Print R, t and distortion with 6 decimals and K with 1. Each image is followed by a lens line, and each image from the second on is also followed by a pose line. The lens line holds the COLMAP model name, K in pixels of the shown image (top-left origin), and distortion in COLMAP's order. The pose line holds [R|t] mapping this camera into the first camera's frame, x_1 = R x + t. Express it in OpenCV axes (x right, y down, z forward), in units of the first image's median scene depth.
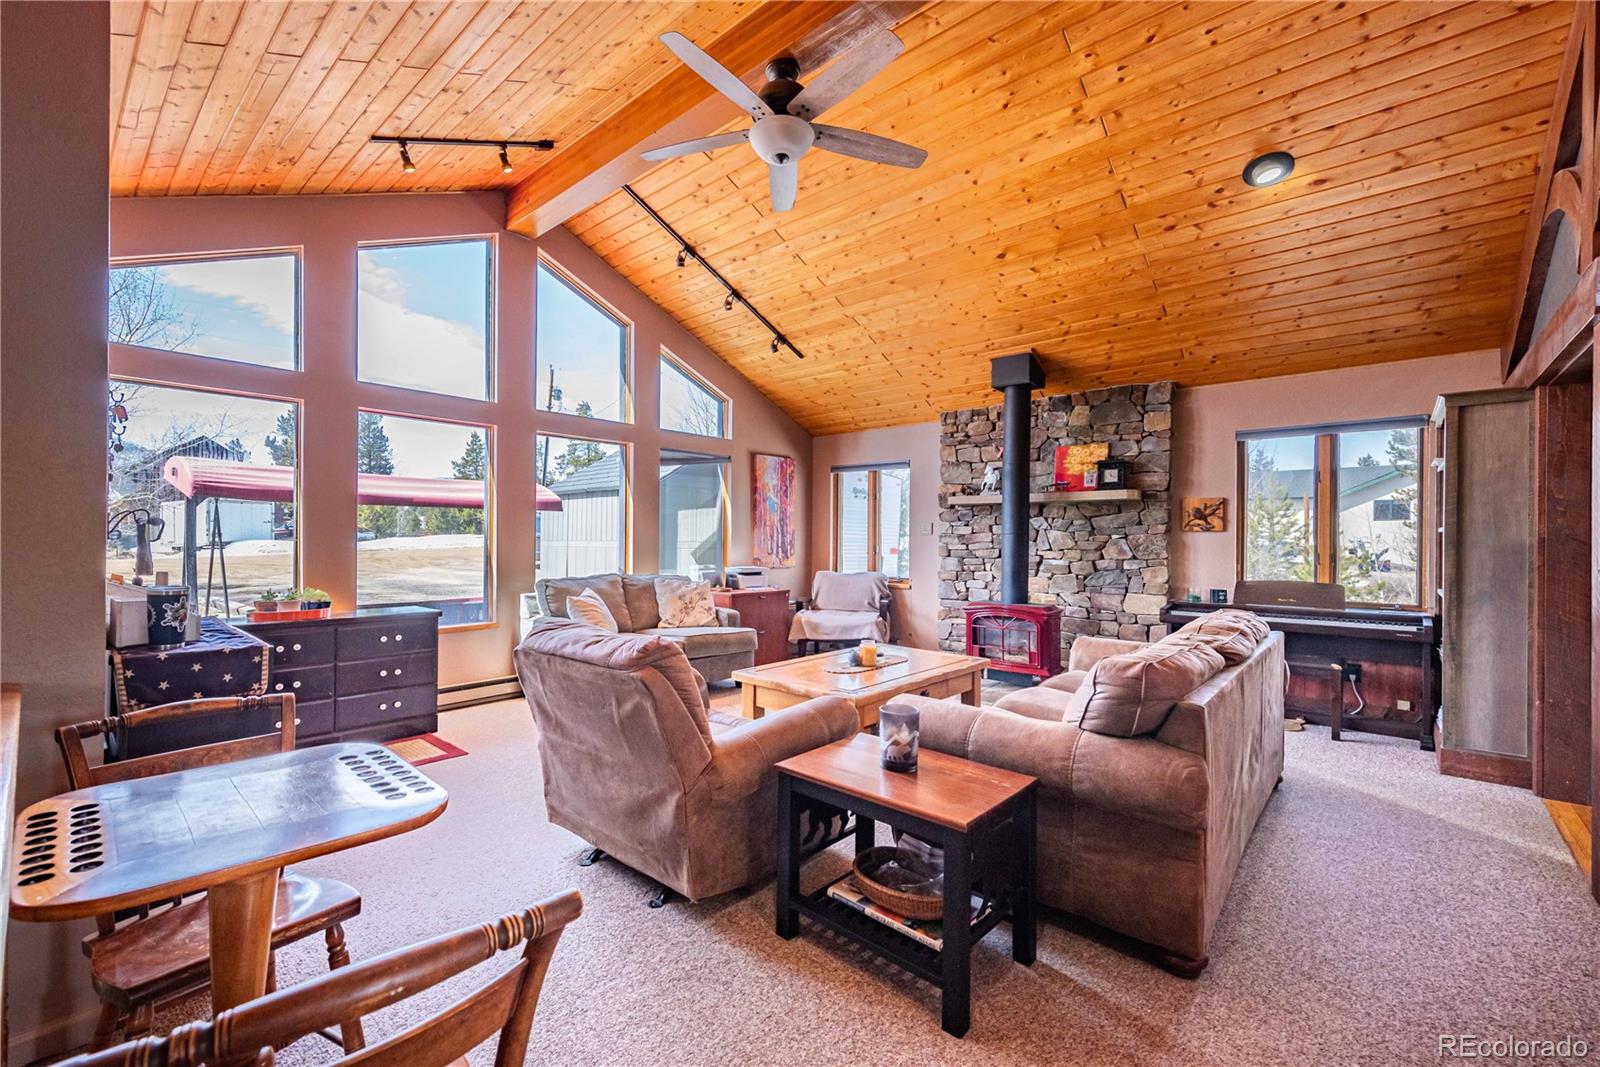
lens RADIAL K [[676.6, 0, 778.9], [0, 676.6, 524.1], [0, 0, 1]] dist [0.002768, 0.000457]
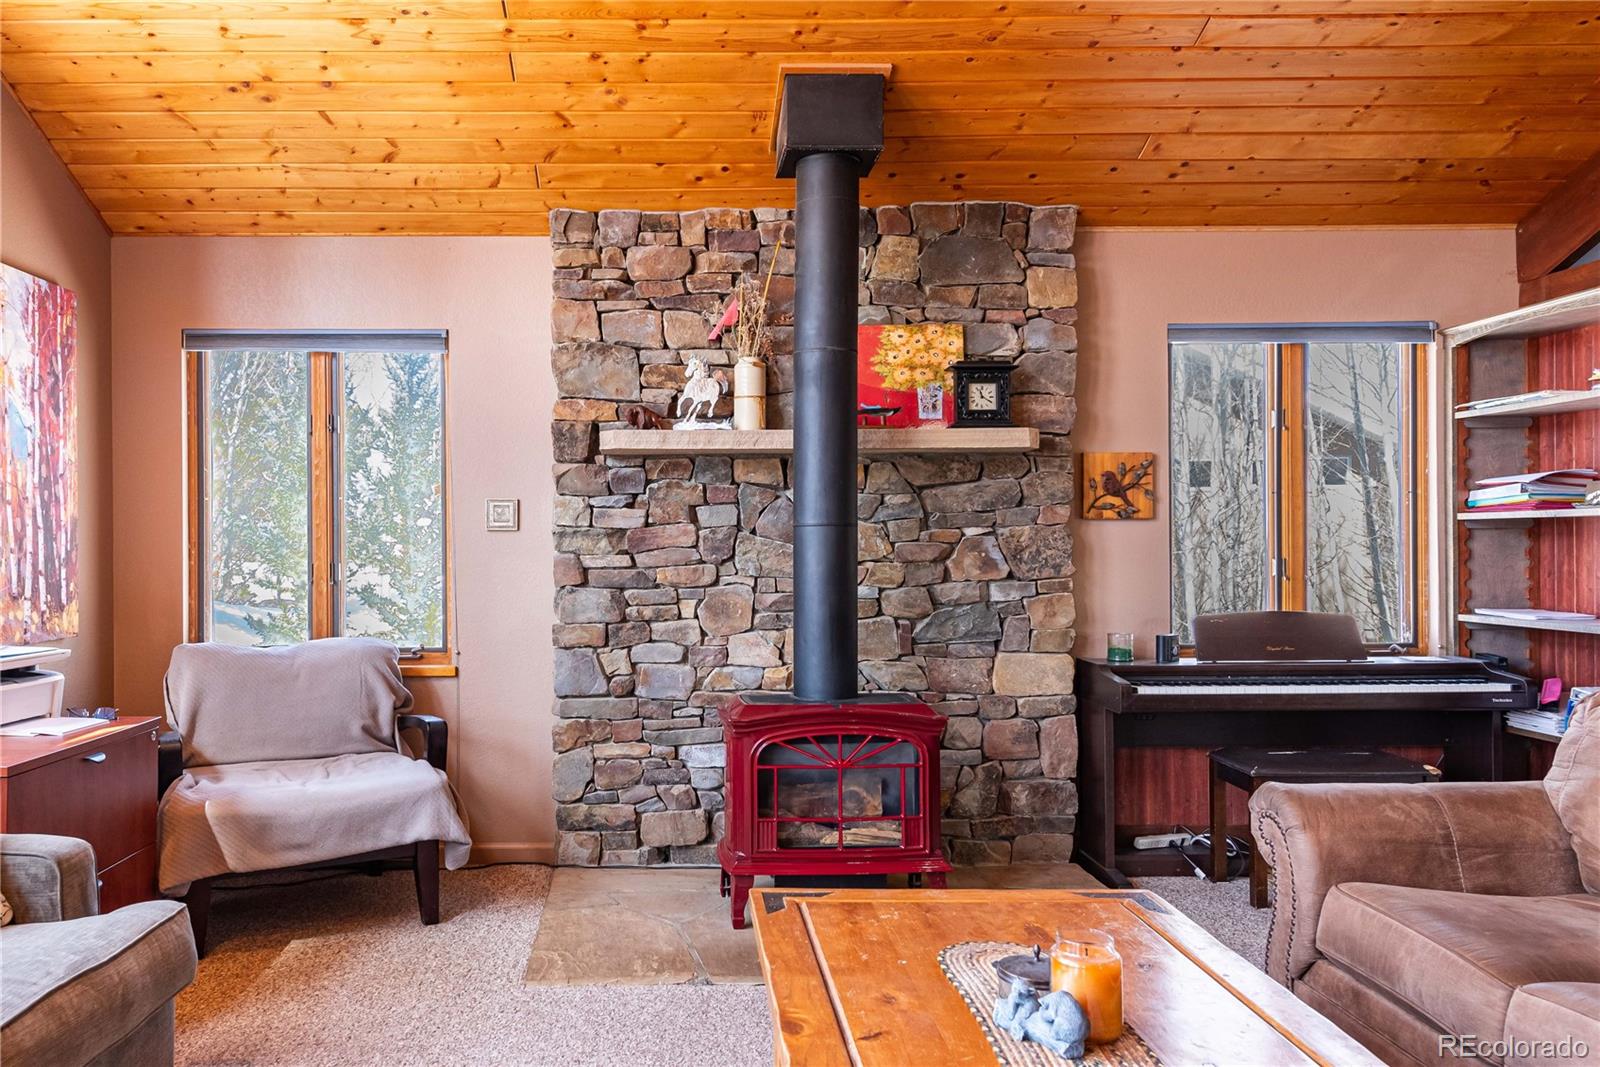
lens RADIAL K [[1270.3, 0, 800.0], [0, 1270.3, 533.5], [0, 0, 1]] dist [0.023808, -0.000562]
pose [[0.741027, -0.007205, 0.671437, -0.162419], [-0.003205, 0.999893, 0.014267, 0.007911], [-0.671468, -0.012725, 0.740925, 0.425154]]
